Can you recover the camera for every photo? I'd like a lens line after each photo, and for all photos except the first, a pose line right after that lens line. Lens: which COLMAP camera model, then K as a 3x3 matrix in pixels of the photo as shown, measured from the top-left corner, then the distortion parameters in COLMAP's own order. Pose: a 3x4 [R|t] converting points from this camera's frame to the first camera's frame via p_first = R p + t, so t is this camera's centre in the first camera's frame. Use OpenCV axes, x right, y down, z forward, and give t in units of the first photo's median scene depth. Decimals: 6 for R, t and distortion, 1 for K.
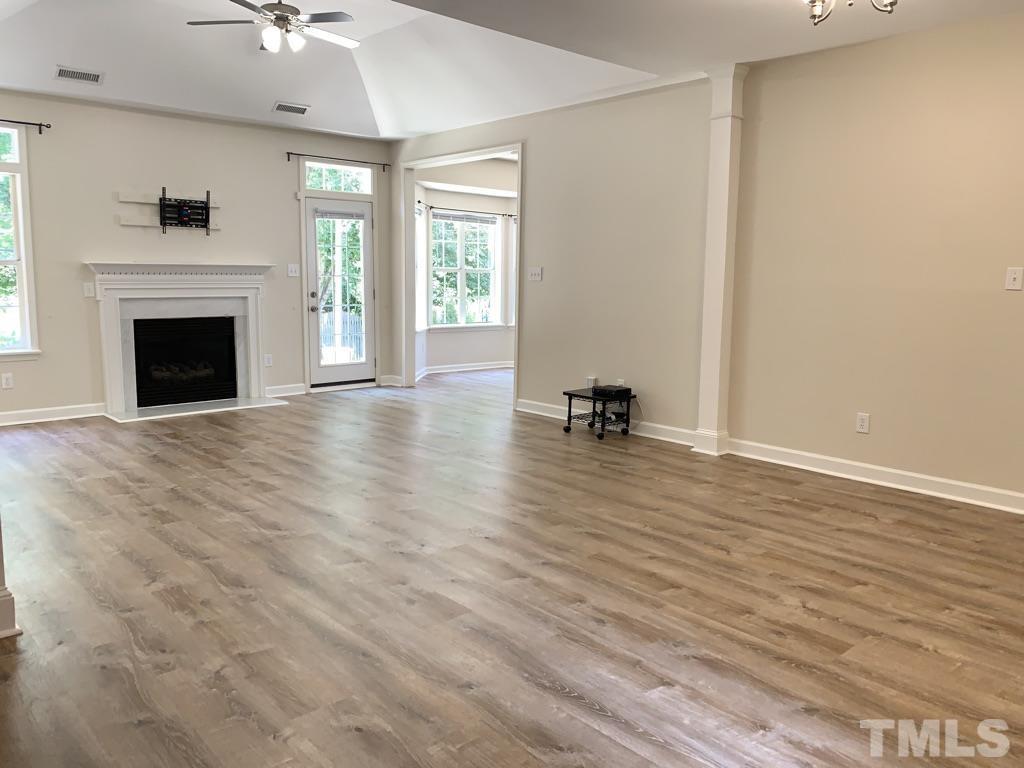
lens RADIAL K [[784.1, 0, 510.2], [0, 784.1, 380.1], [0, 0, 1]] dist [-0.000807, 0.000721]
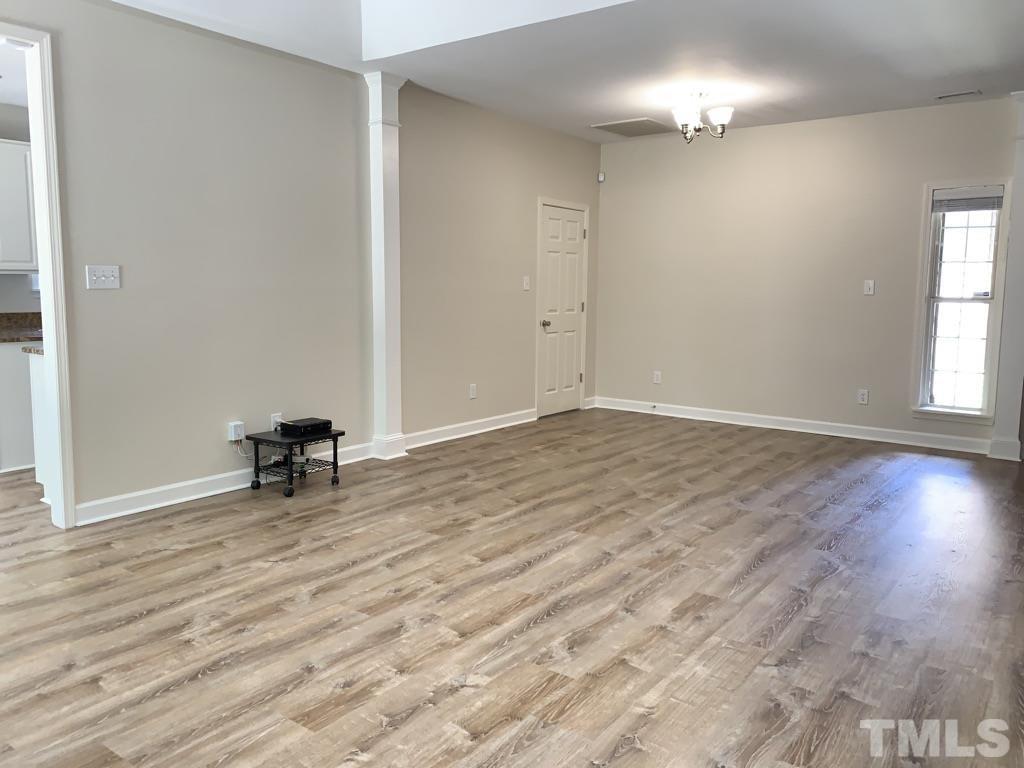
lens RADIAL K [[784.1, 0, 509.4], [0, 784.1, 383.3], [0, 0, 1]] dist [-0.000807, 0.000721]
pose [[-0.186548, -0.141969, 0.972134, -0.933090], [0.119156, 0.978930, 0.165827, -0.187447], [-0.975193, 0.146770, -0.165701, 1.263499]]
